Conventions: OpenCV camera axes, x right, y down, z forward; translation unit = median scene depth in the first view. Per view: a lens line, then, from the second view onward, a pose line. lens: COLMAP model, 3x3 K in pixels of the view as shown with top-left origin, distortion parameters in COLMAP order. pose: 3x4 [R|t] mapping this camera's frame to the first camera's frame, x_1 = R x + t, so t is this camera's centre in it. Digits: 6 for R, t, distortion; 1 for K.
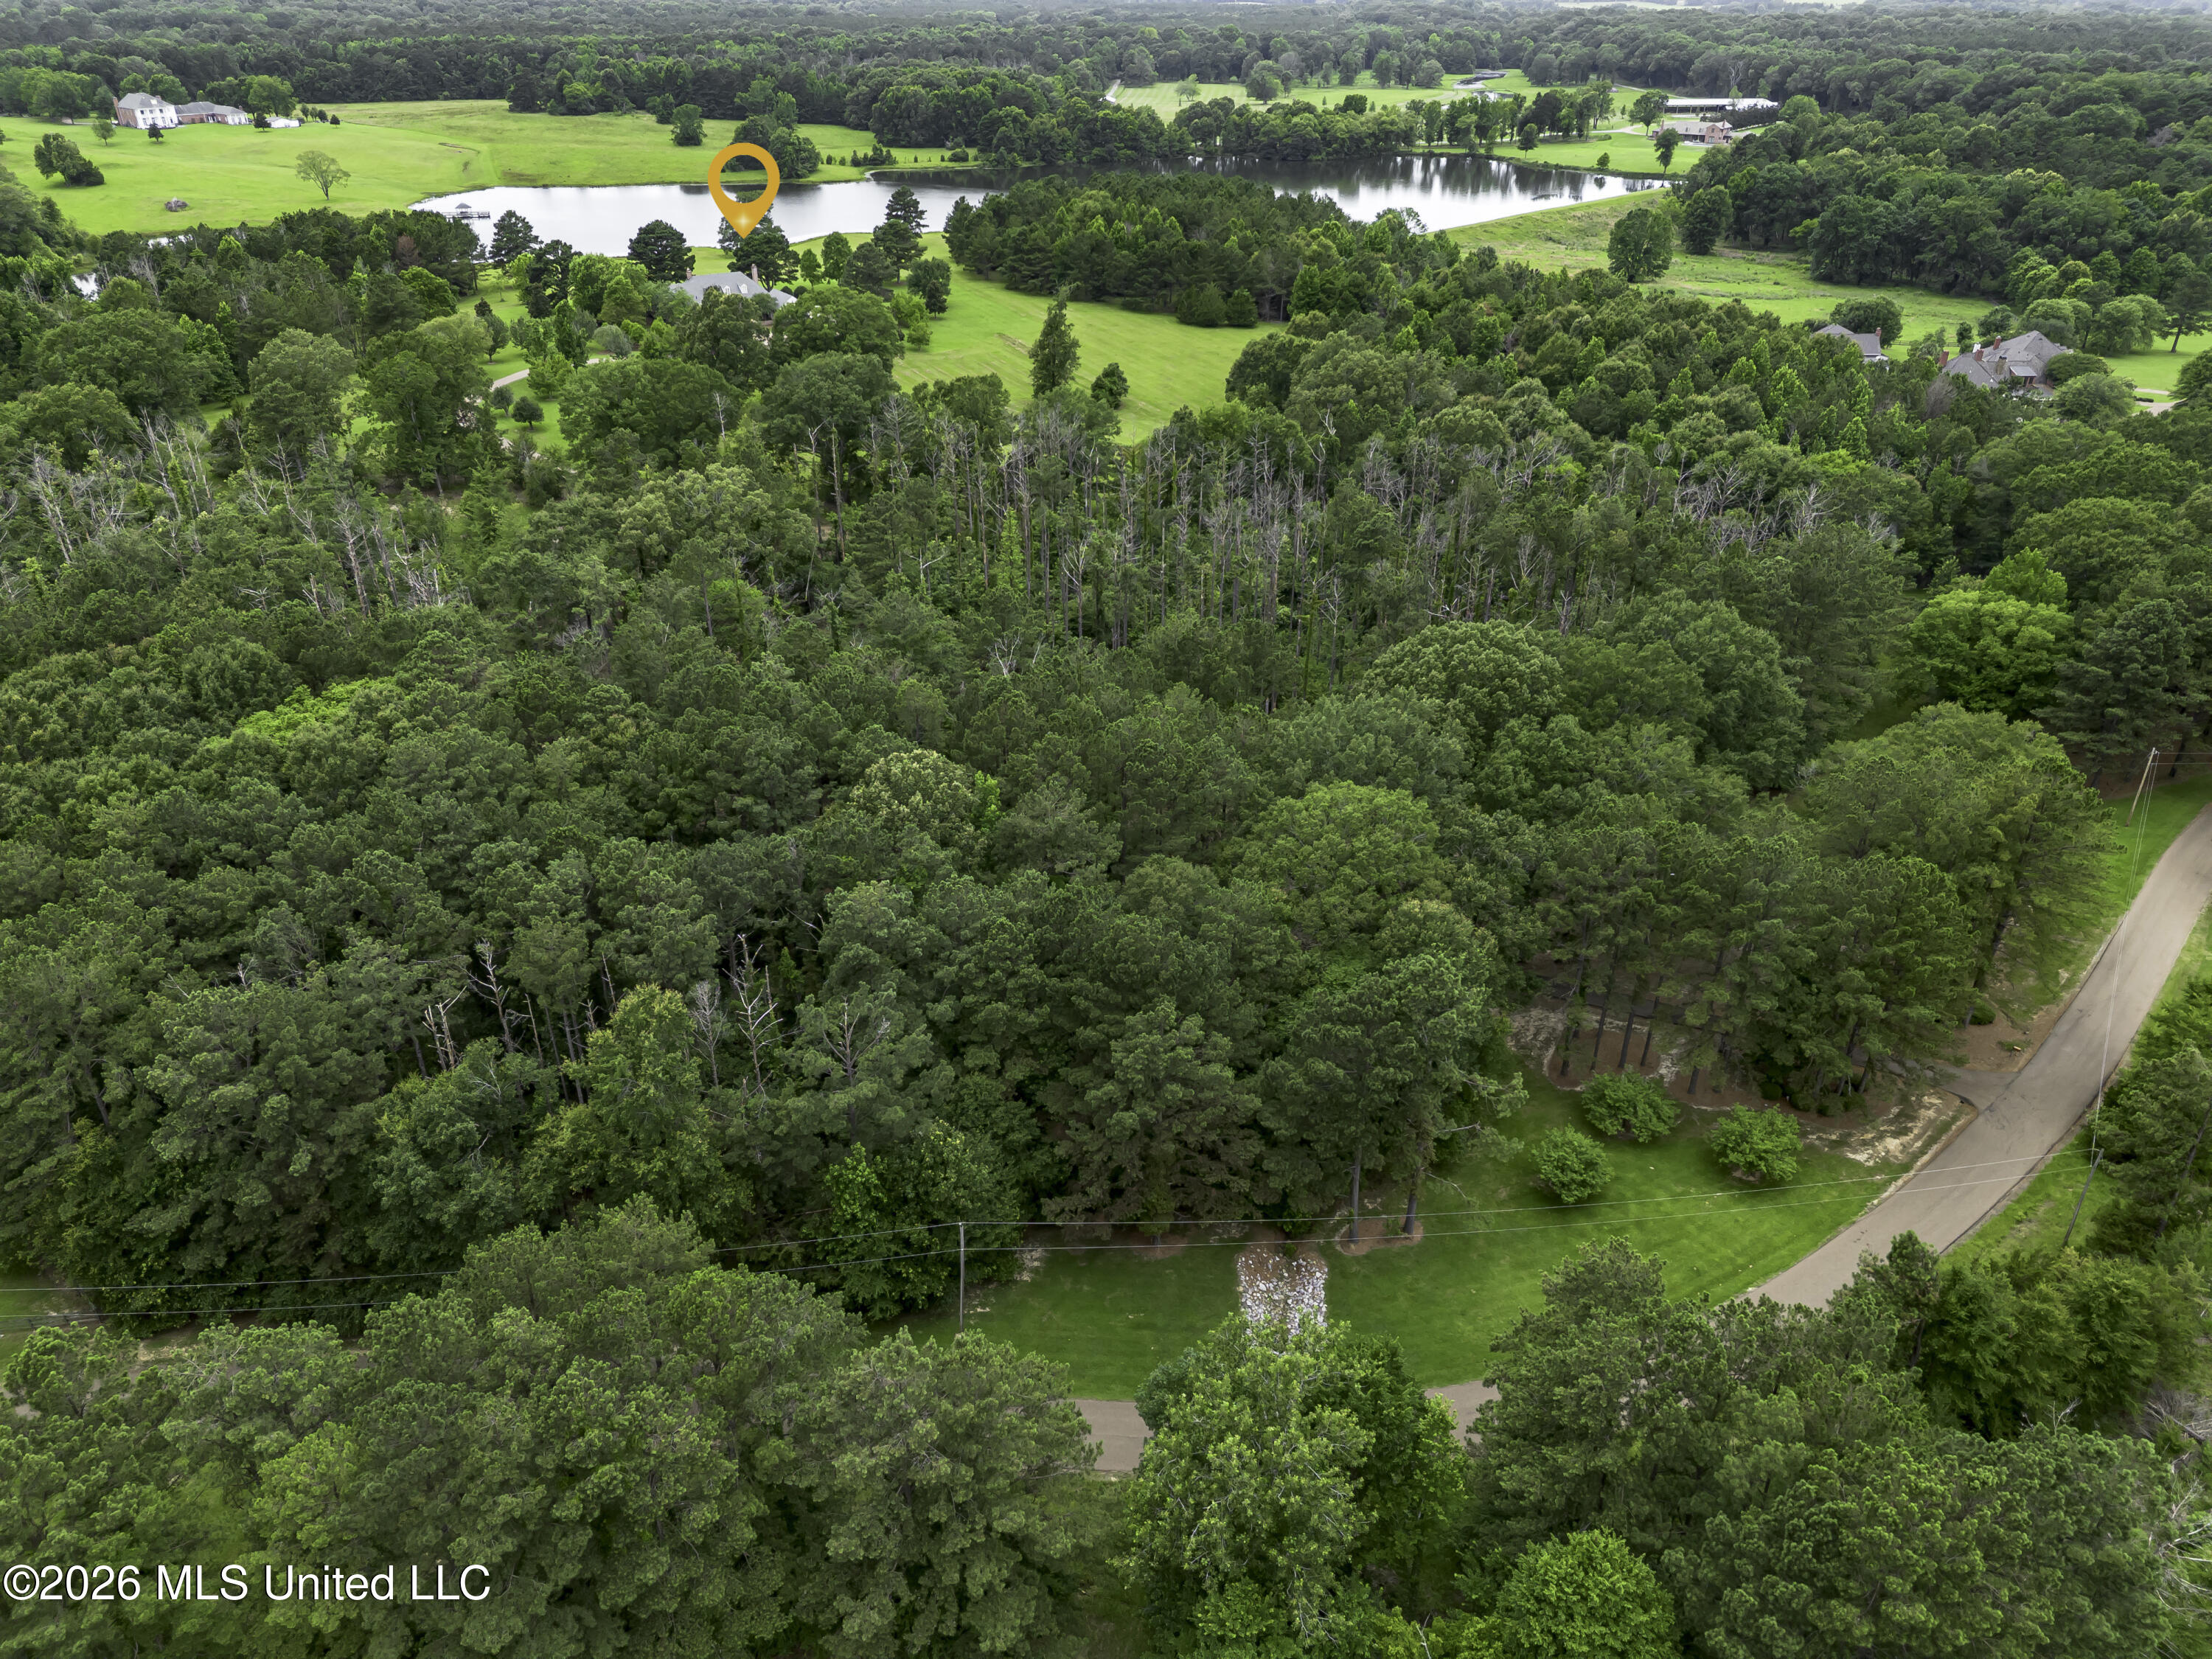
lens RADIAL K [[1568.0, 0, 1106.0], [0, 1568.0, 829.5], [0, 0, 1]] dist [0.055999, -0.042054]
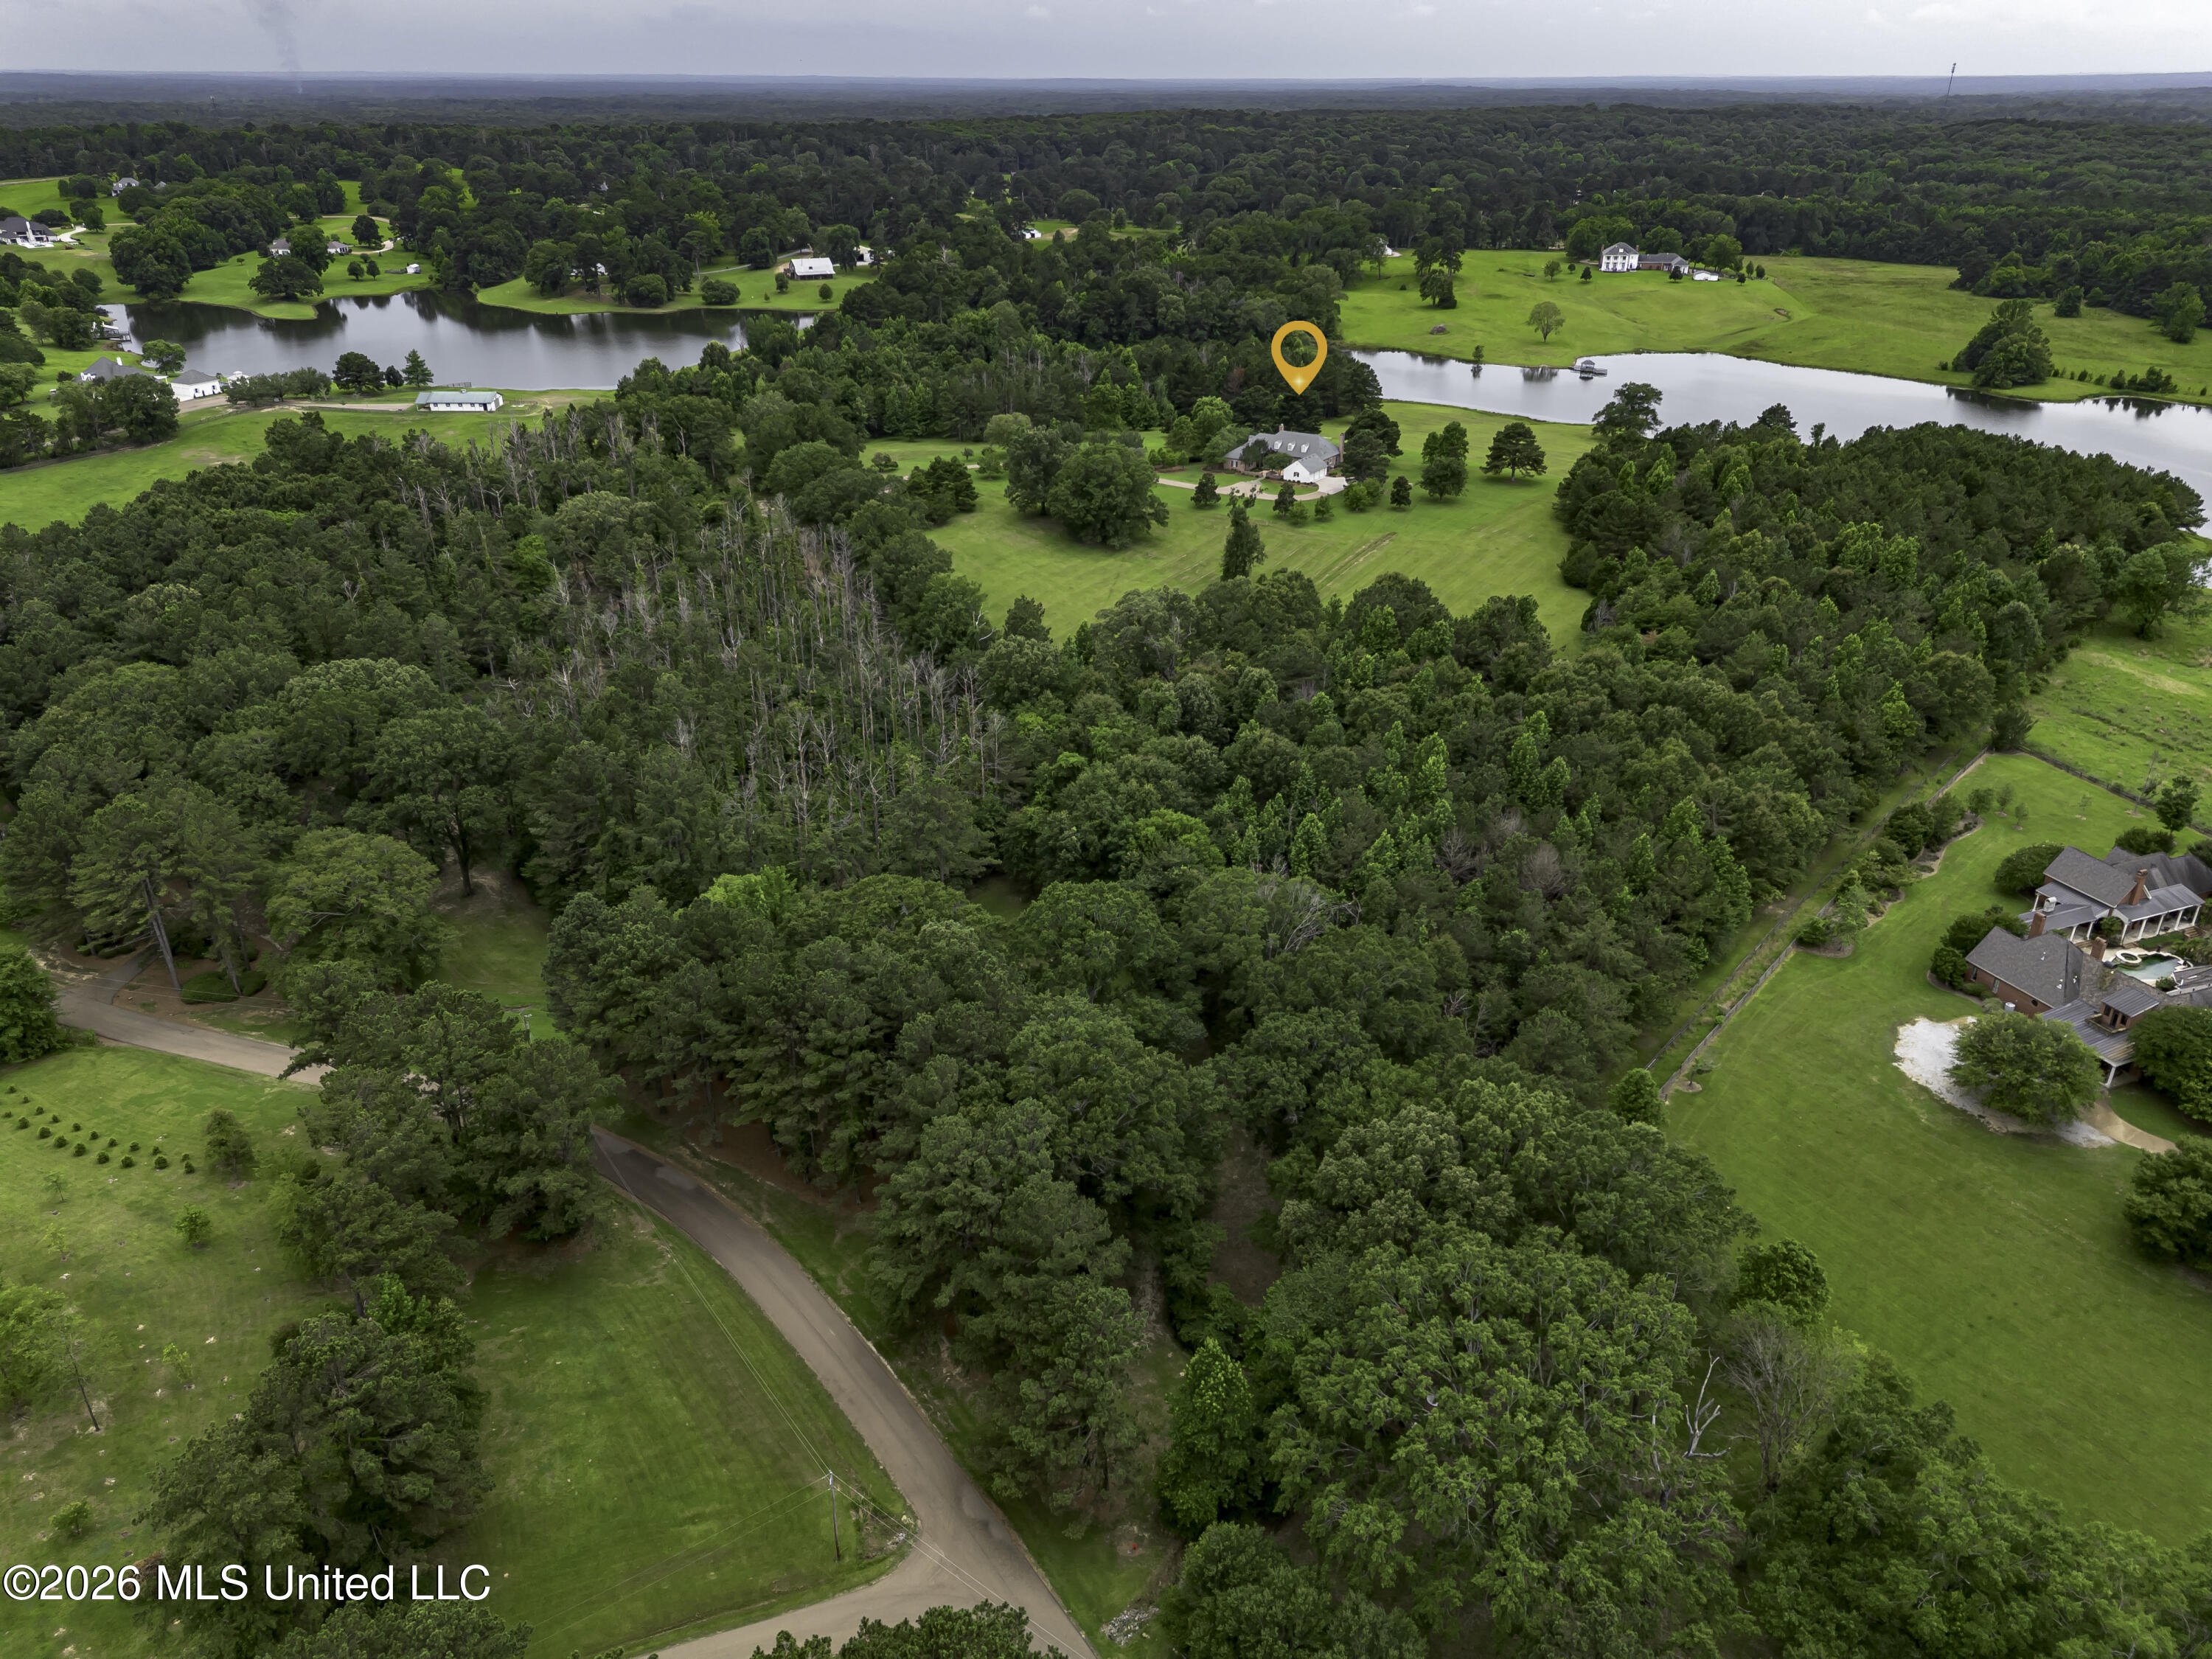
lens RADIAL K [[1568.0, 0, 1106.0], [0, 1568.0, 829.5], [0, 0, 1]] dist [0.055999, -0.042054]
pose [[0.399778, 0.394721, -0.827268, 0.452572], [-0.447317, 0.871775, 0.199791, -0.150025], [0.800053, 0.290179, 0.525082, 0.198998]]
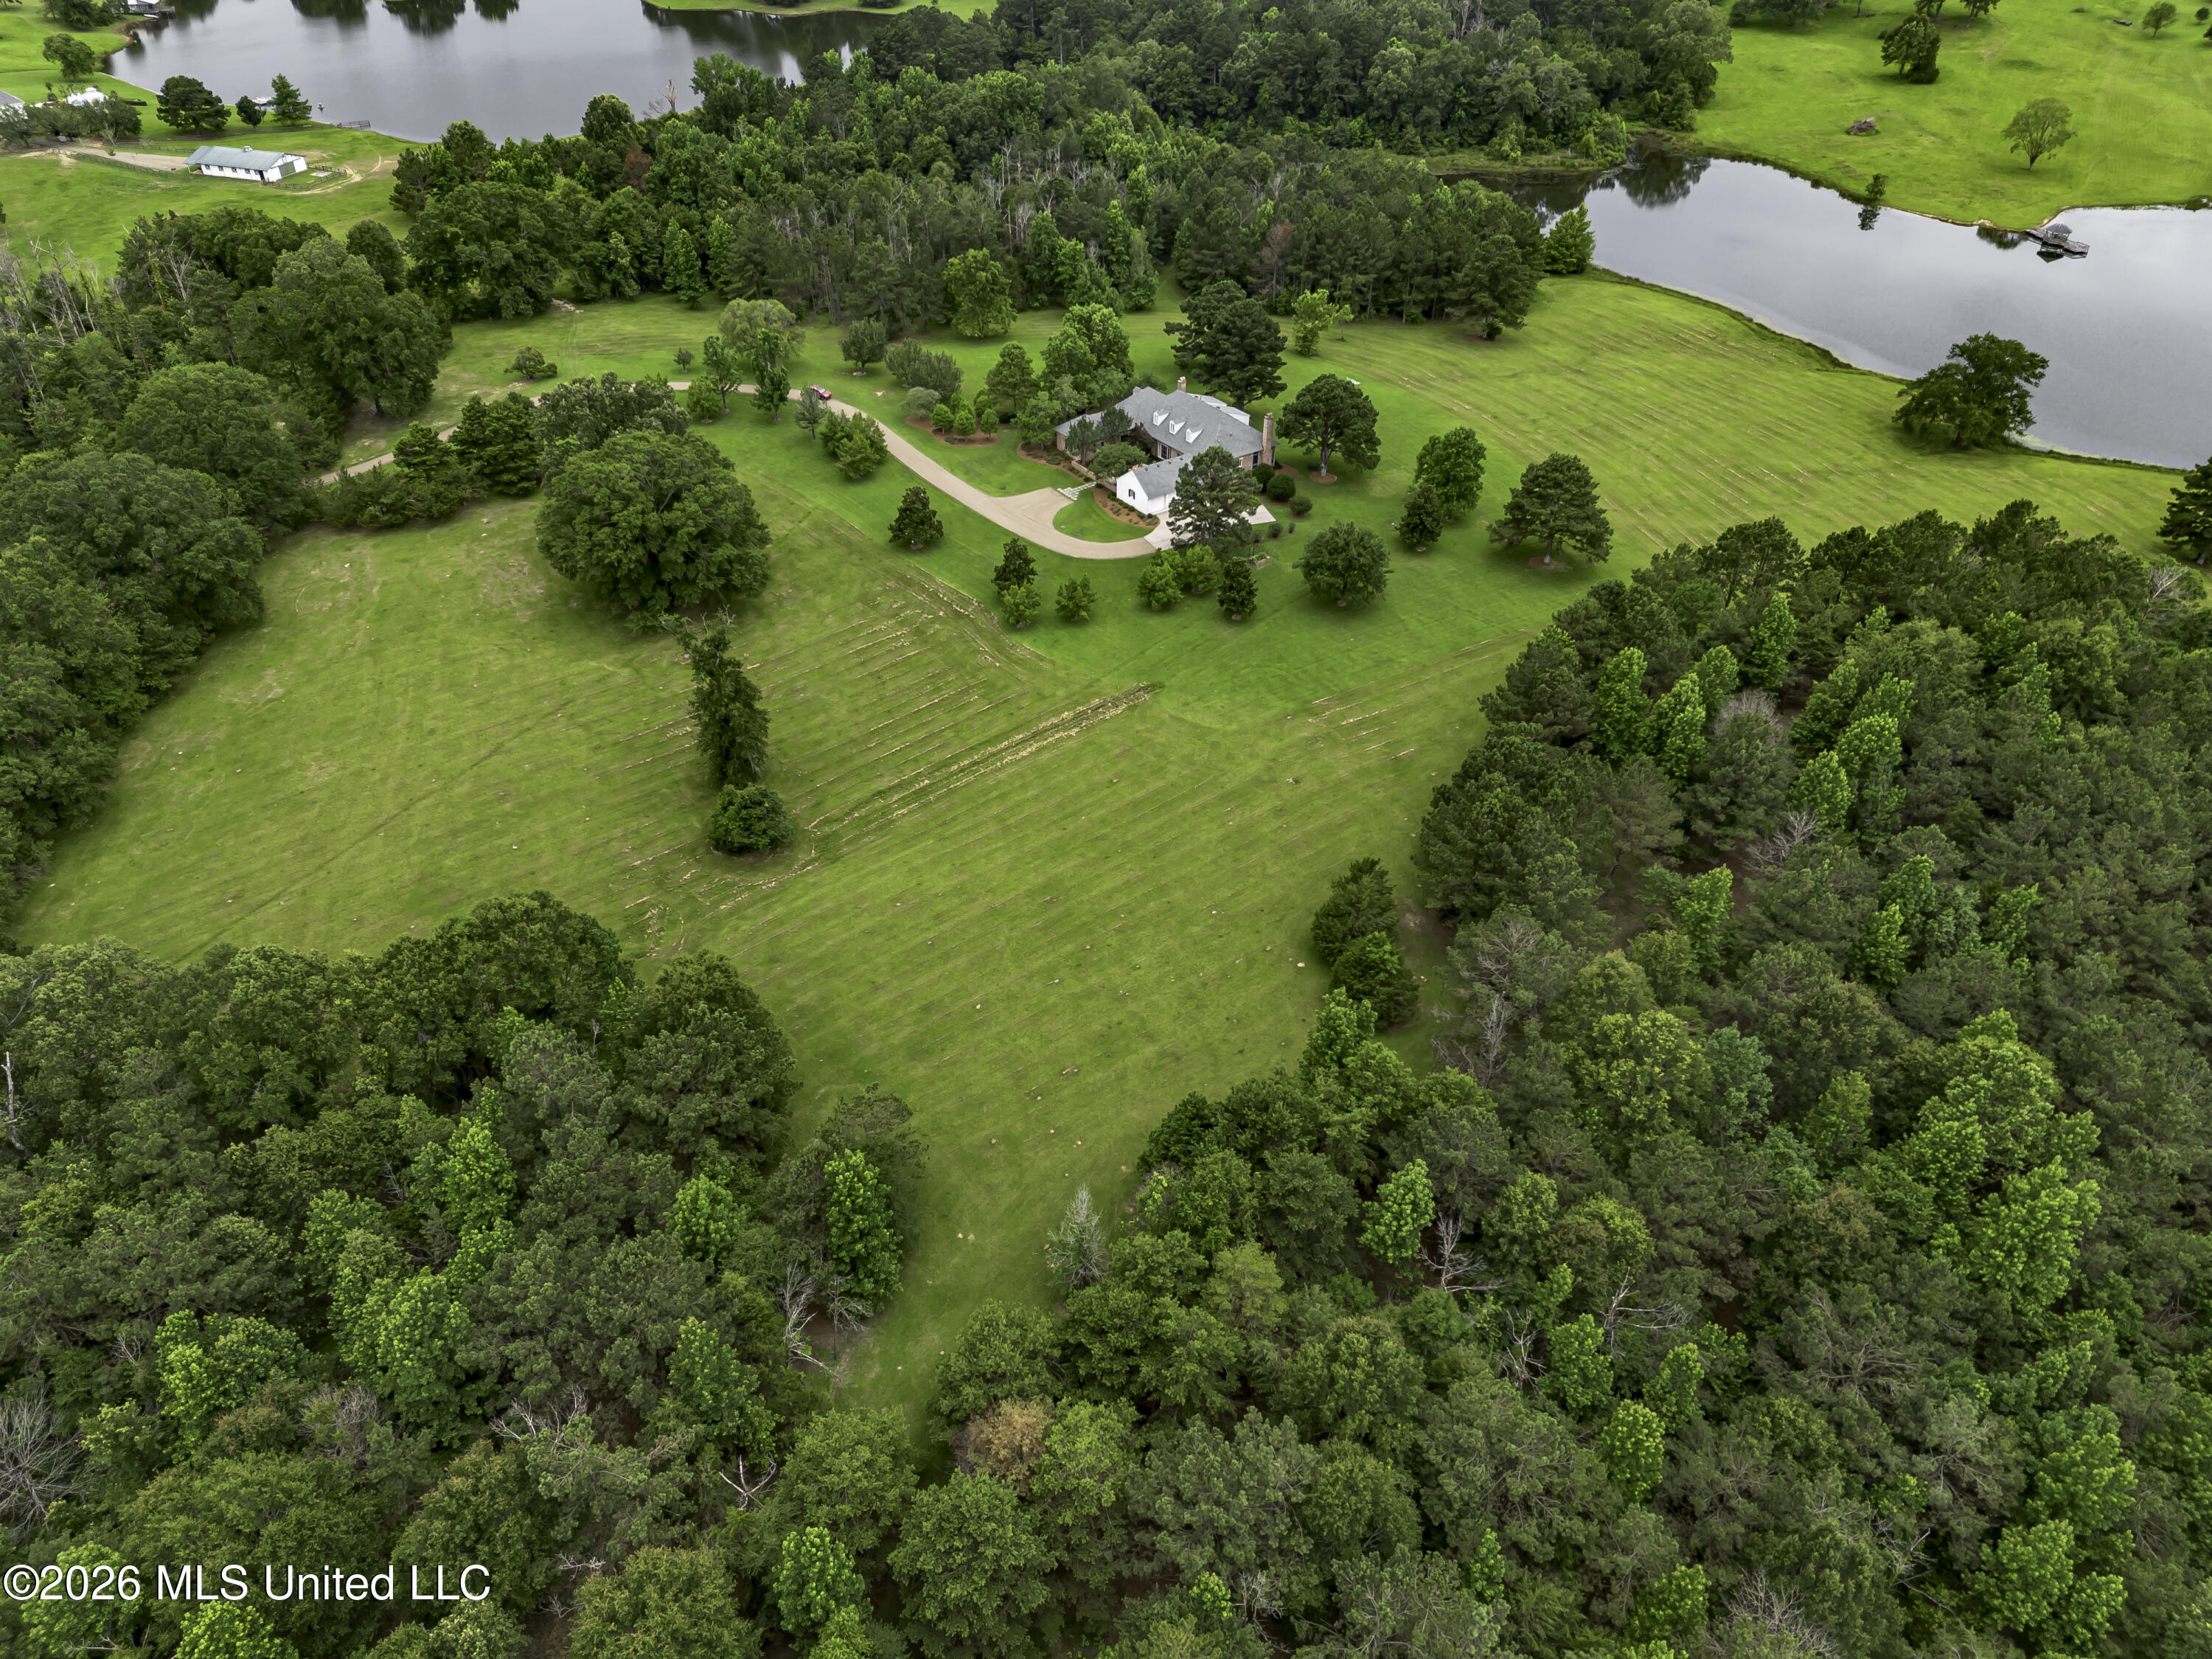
lens RADIAL K [[1568.0, 0, 1106.0], [0, 1568.0, 829.5], [0, 0, 1]] dist [0.055999, -0.042054]
pose [[0.038431, 0.590701, -0.805975, 0.220260], [-0.489251, 0.714404, 0.500260, -0.304881], [0.871296, 0.375098, 0.316457, 0.471976]]
